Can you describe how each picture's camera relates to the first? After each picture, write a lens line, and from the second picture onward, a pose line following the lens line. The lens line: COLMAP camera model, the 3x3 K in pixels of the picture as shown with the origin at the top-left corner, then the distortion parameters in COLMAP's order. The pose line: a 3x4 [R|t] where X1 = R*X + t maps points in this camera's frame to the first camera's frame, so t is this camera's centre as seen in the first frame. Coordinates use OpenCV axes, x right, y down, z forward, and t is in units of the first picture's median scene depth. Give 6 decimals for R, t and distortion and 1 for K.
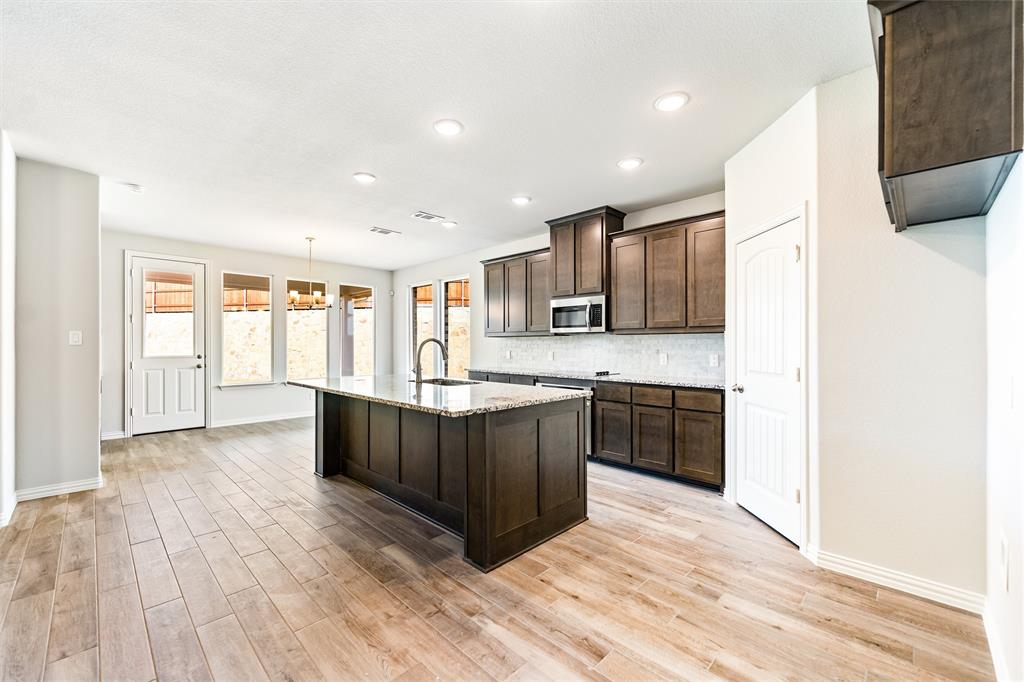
lens RADIAL K [[416.0, 0, 512.0], [0, 416.0, 341.0], [0, 0, 1]] dist [-0.000668, -0.000059]
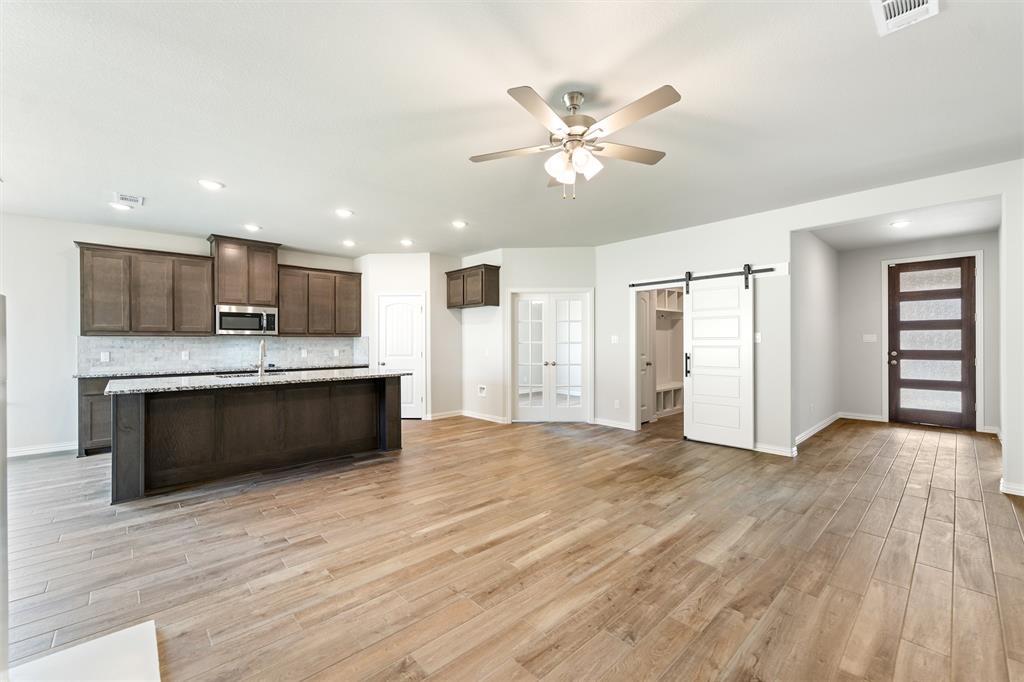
lens RADIAL K [[416.0, 0, 512.0], [0, 416.0, 341.0], [0, 0, 1]] dist [-0.000668, -0.000059]
pose [[0.042993, 0.003238, 0.999070, -1.110977], [-0.004512, 0.999985, -0.003047, -0.000326], [-0.999065, -0.004377, 0.043007, 0.167024]]
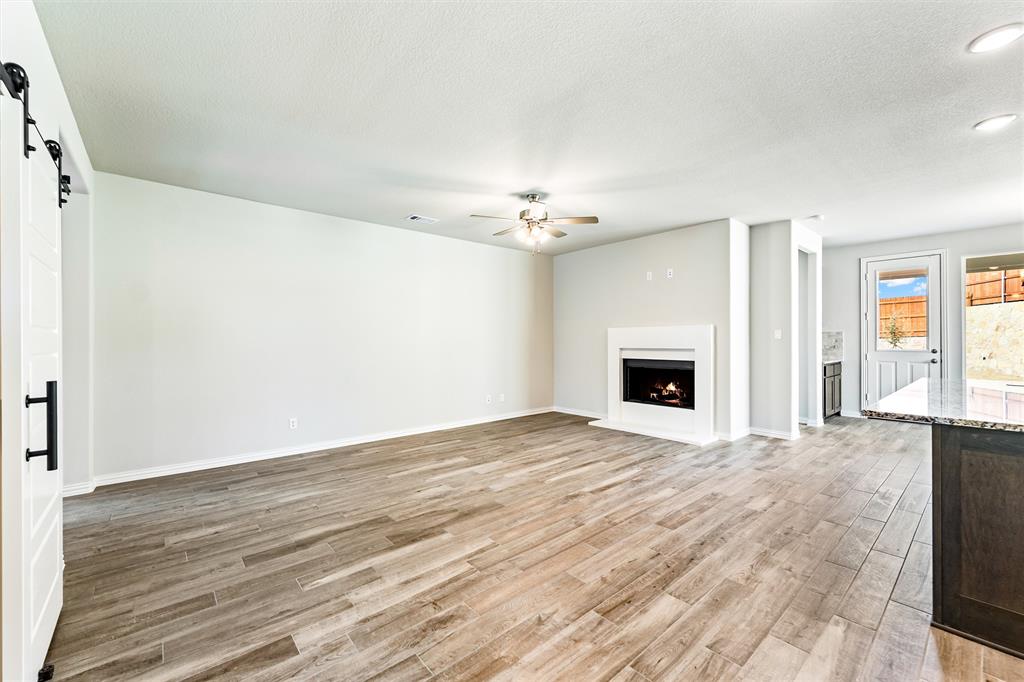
lens RADIAL K [[416.0, 0, 512.0], [0, 416.0, 341.0], [0, 0, 1]] dist [-0.000668, -0.000059]
pose [[-0.081324, 0.002294, -0.996685, 0.402484], [0.011709, 0.999931, 0.001346, 0.001089], [0.996619, -0.011561, -0.081345, 0.135060]]
